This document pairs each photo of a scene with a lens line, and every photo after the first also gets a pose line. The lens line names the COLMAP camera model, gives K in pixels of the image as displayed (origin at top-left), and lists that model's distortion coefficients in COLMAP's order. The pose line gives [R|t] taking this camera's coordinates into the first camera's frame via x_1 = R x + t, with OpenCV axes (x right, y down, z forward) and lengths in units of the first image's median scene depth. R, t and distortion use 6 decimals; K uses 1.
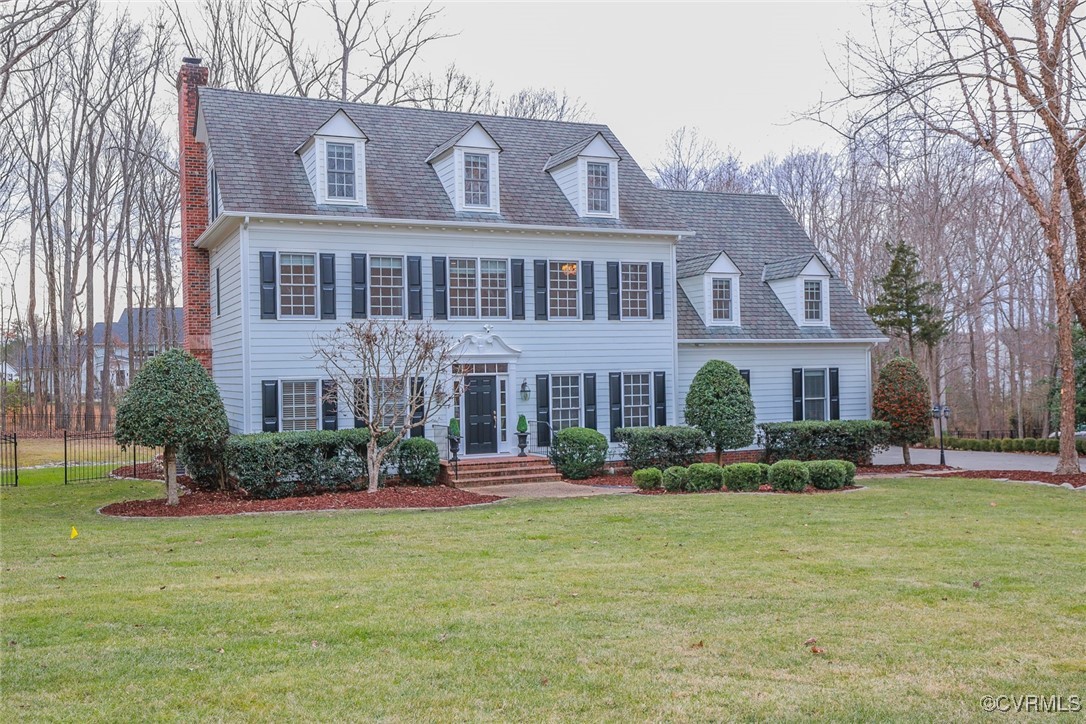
lens RADIAL K [[1019.0, 0, 543.0], [0, 1019.0, 362.0], [0, 0, 1]] dist [-0.013533, -0.015824]
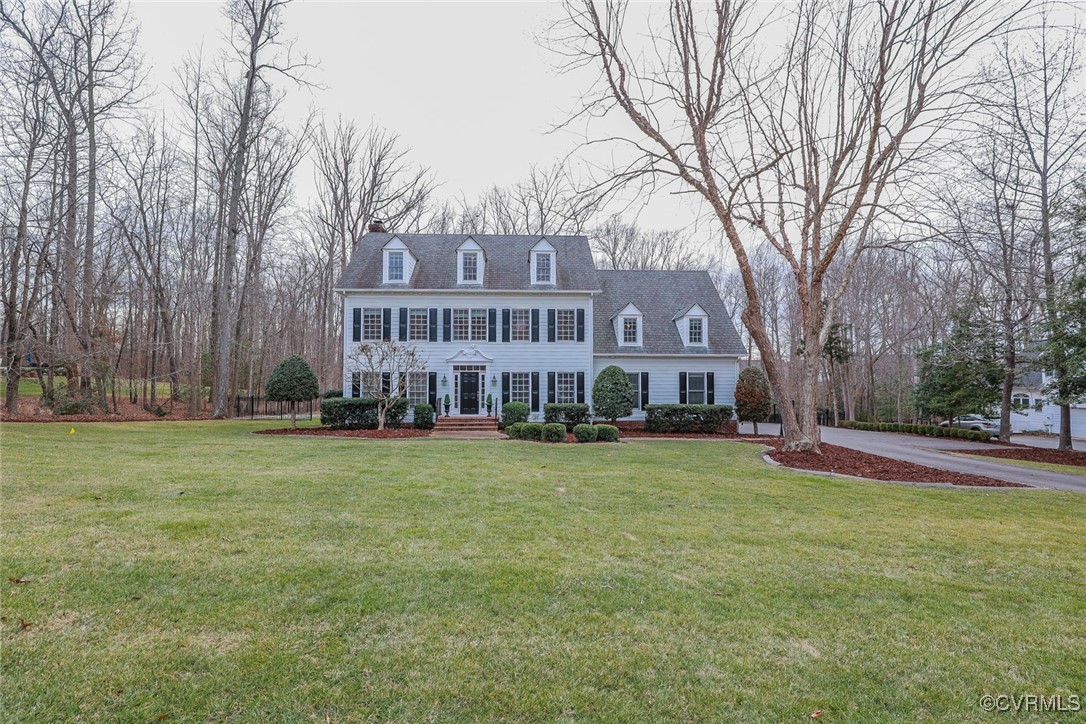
lens RADIAL K [[499.0, 0, 544.2], [0, 499.0, 364.9], [0, 0, 1]] dist [-0.032801, 0.000408]
pose [[0.926423, 0.018871, -0.376012, 0.399575], [-0.017704, 0.999822, 0.006559, -0.007645], [0.376068, 0.000581, 0.926592, 0.204012]]
